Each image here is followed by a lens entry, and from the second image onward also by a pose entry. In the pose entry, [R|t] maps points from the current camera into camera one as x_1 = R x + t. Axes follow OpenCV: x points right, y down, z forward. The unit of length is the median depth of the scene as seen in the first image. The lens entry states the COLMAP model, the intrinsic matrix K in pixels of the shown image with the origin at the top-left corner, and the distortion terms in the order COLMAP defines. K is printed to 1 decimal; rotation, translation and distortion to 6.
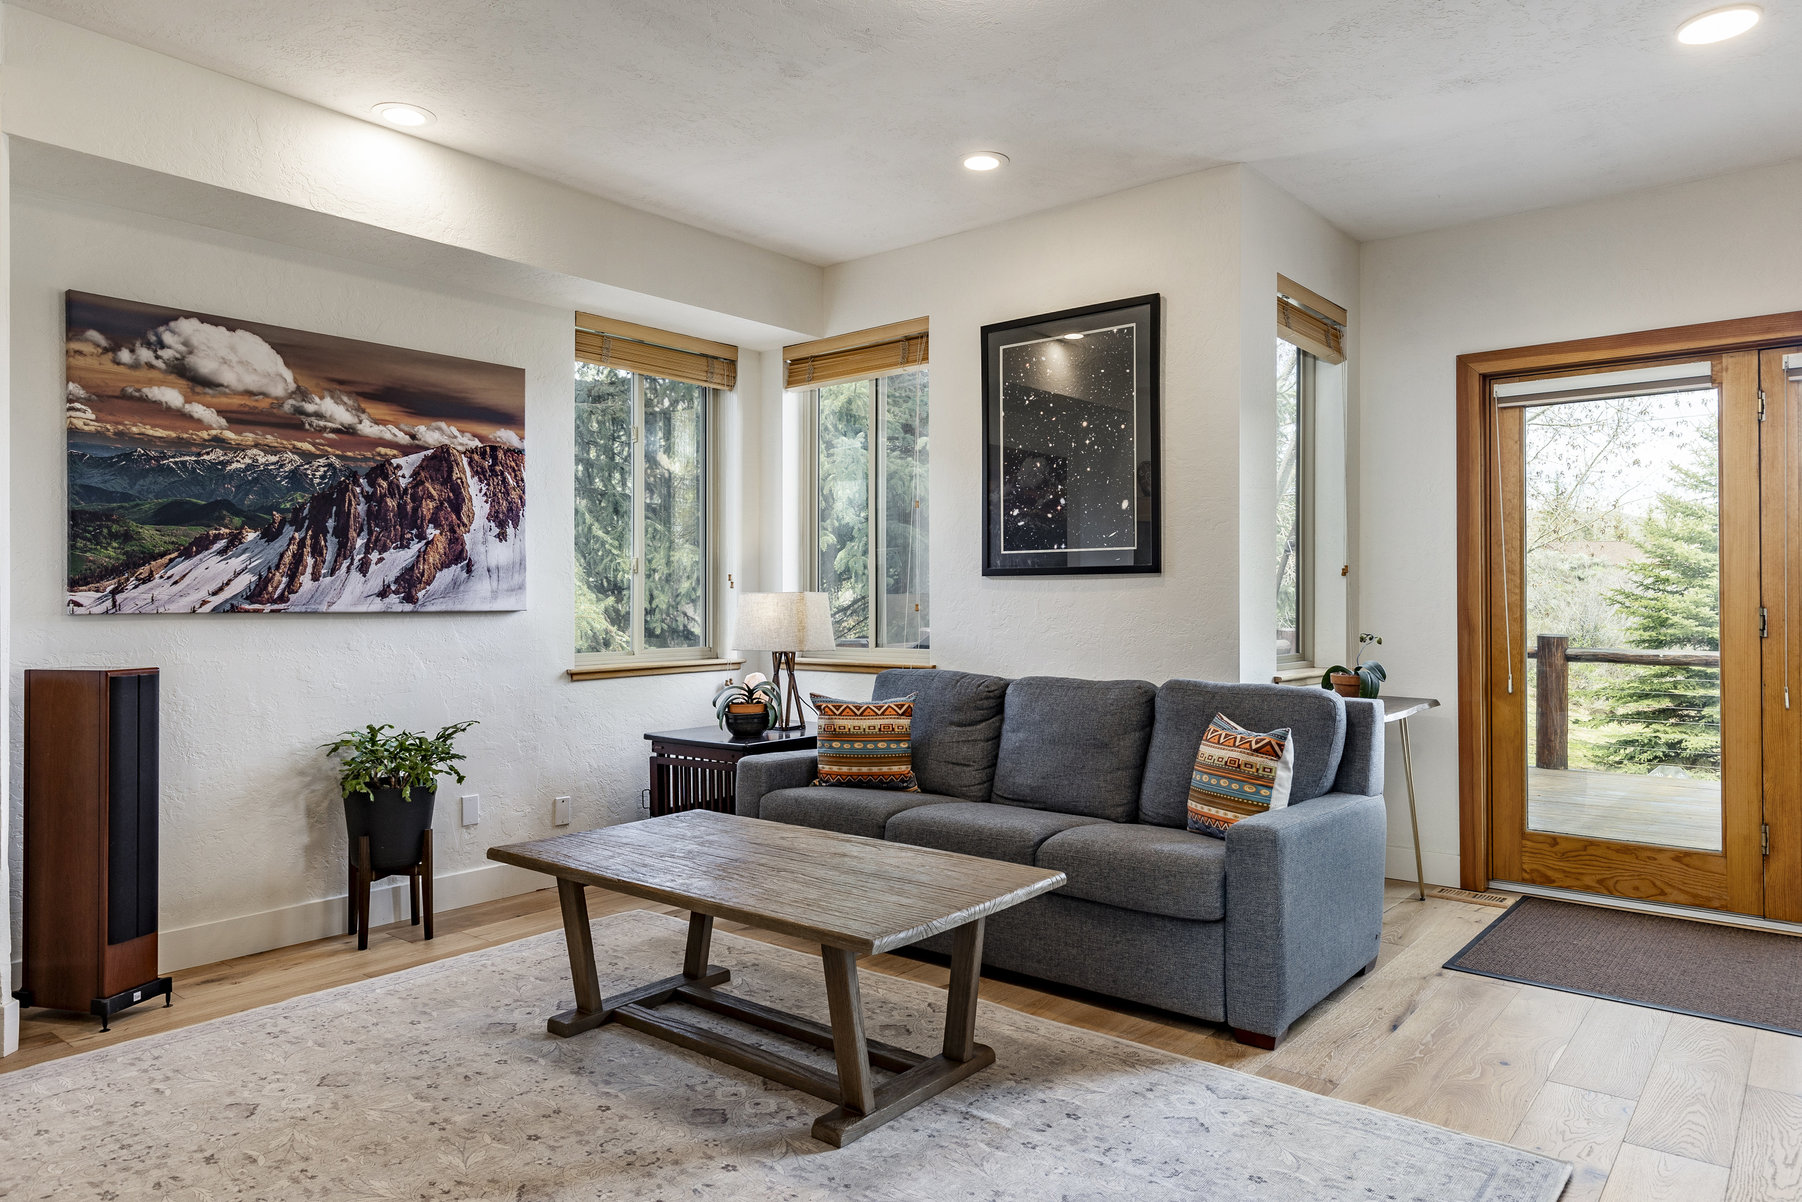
lens RADIAL K [[1145.1, 0, 901.0], [0, 1145.1, 601.0], [0, 0, 1]] dist [-0.000103, 0.001783]
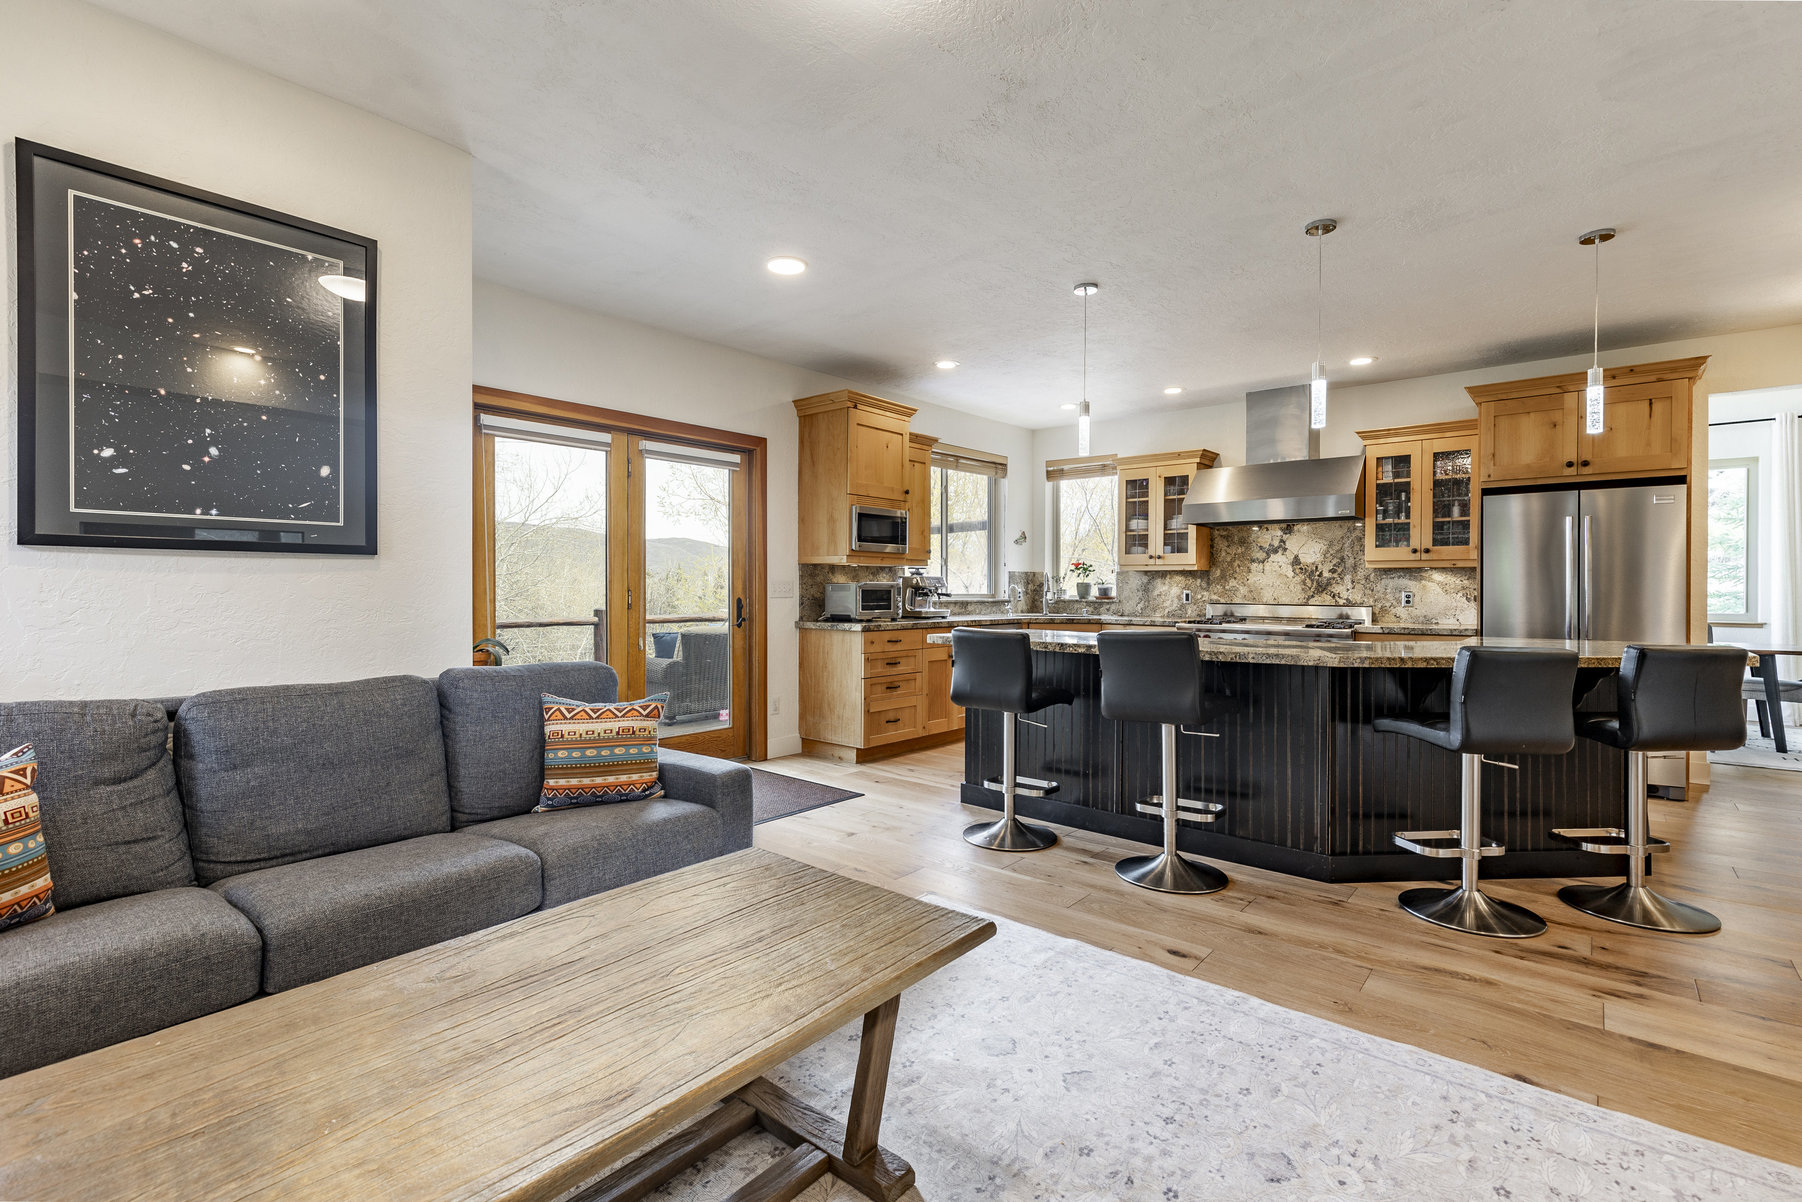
lens RADIAL K [[813.6, 0, 901.0], [0, 813.6, 590.6], [0, 0, 1]] dist [0.001886, -0.000194]
pose [[0.014919, -0.003740, 0.999882, -0.412730], [-0.003409, 0.999987, 0.003791, -0.000197], [-0.999883, -0.003465, 0.014906, 0.592192]]
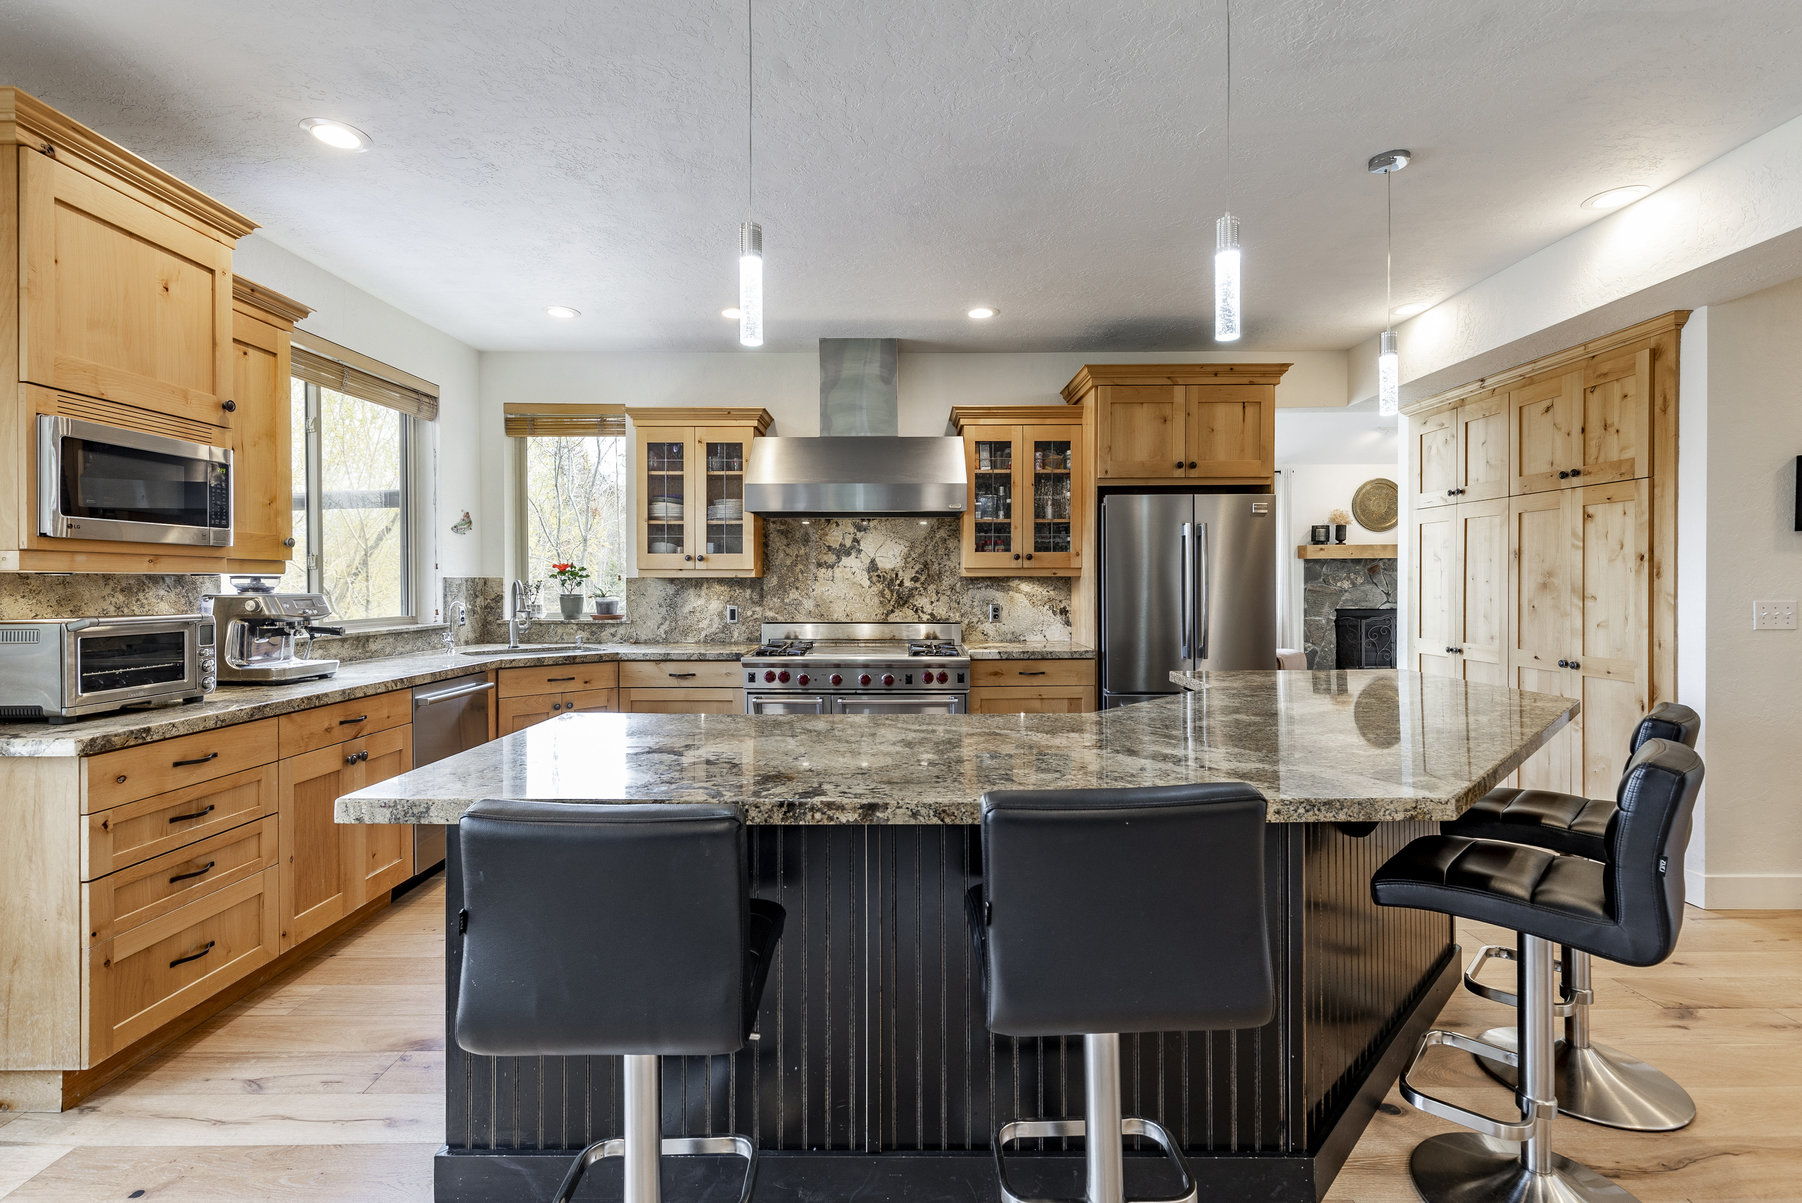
lens RADIAL K [[820.4, 0, 897.5], [0, 820.4, 583.8], [0, 0, 1]] dist [0.010114, -0.000584]
pose [[-0.636979, -0.000964, 0.770881, 0.193070], [0.003392, 0.999986, 0.004054, -0.032426], [-0.770874, 0.005197, -0.636967, 0.612484]]
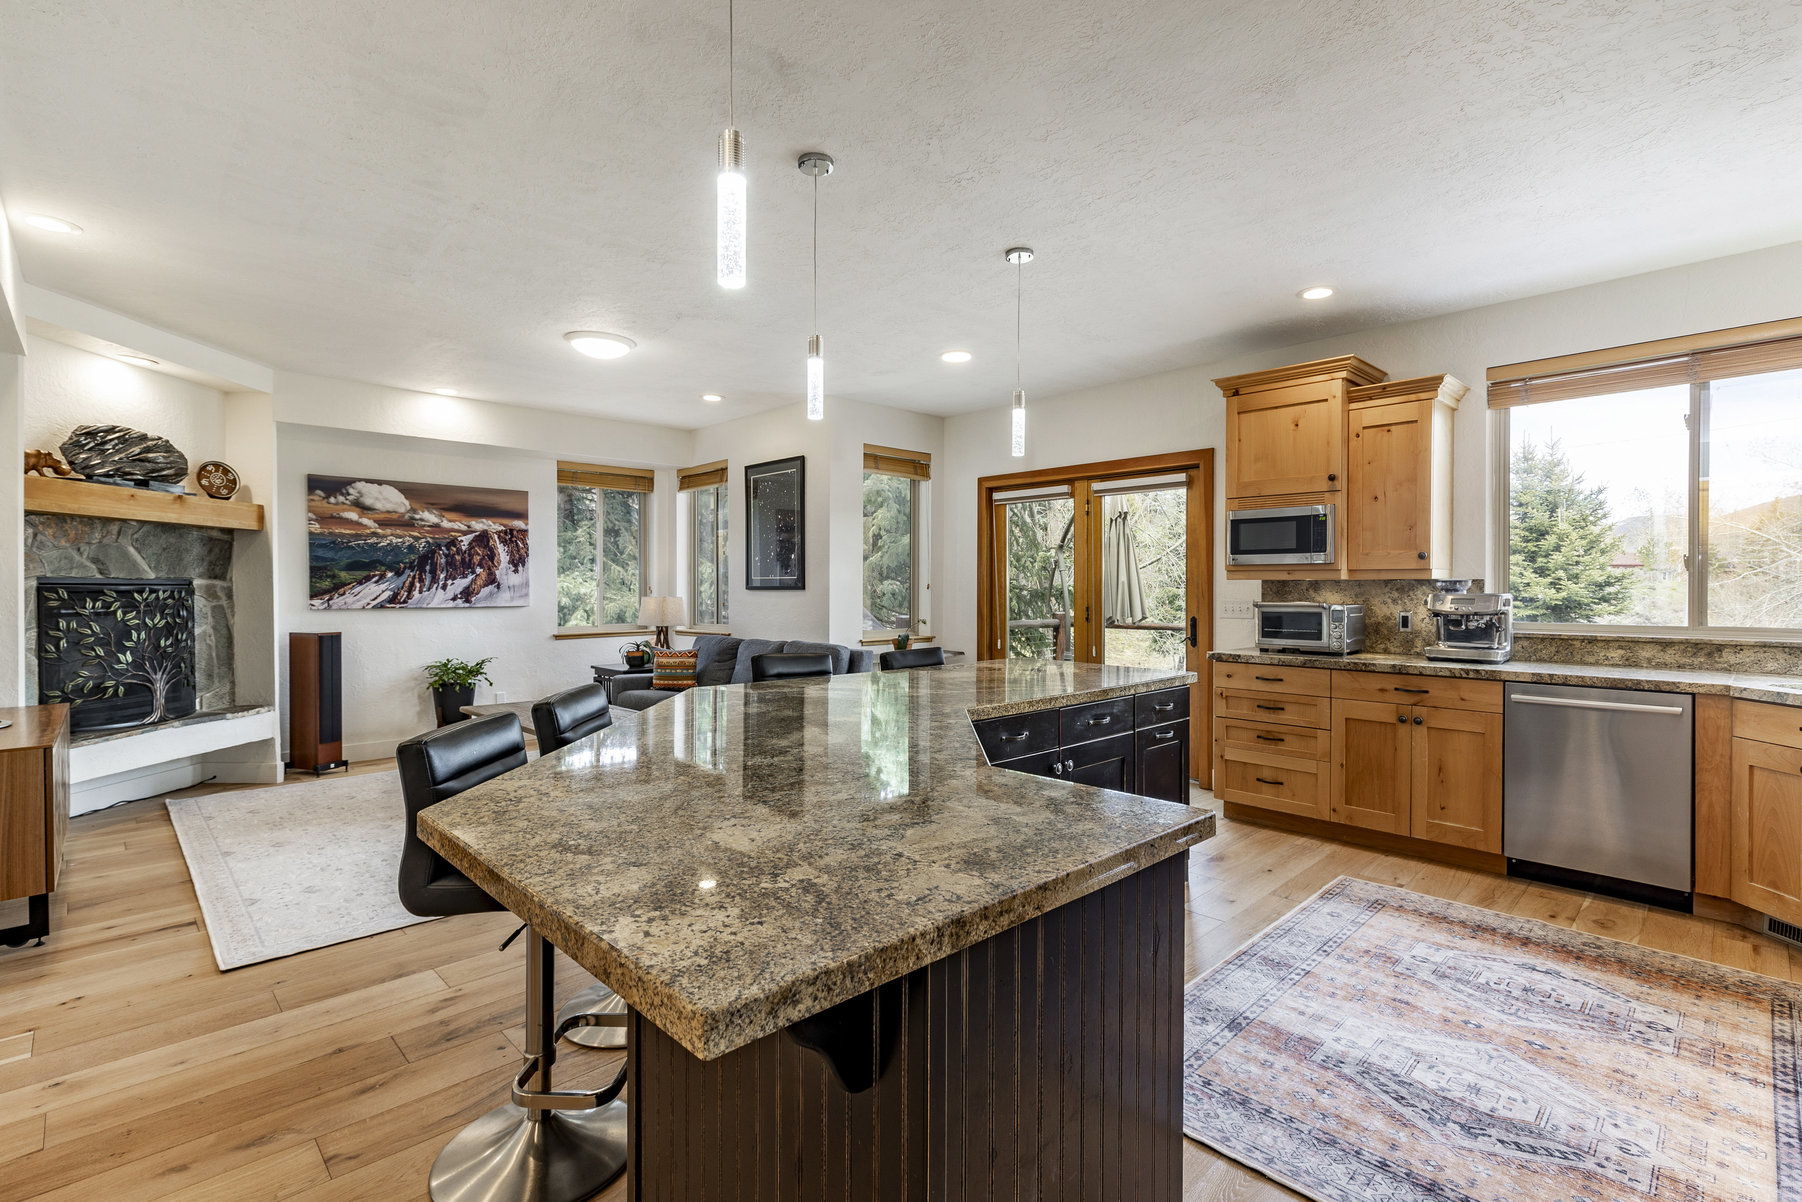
lens RADIAL K [[829.1, 0, 899.0], [0, 829.1, 595.5], [0, 0, 1]] dist [0.002588, -0.000101]
pose [[0.993751, 0.001619, -0.111608, 0.578830], [-0.000539, 0.999953, 0.009704, -0.029243], [0.111619, -0.009583, 0.993705, -0.491073]]
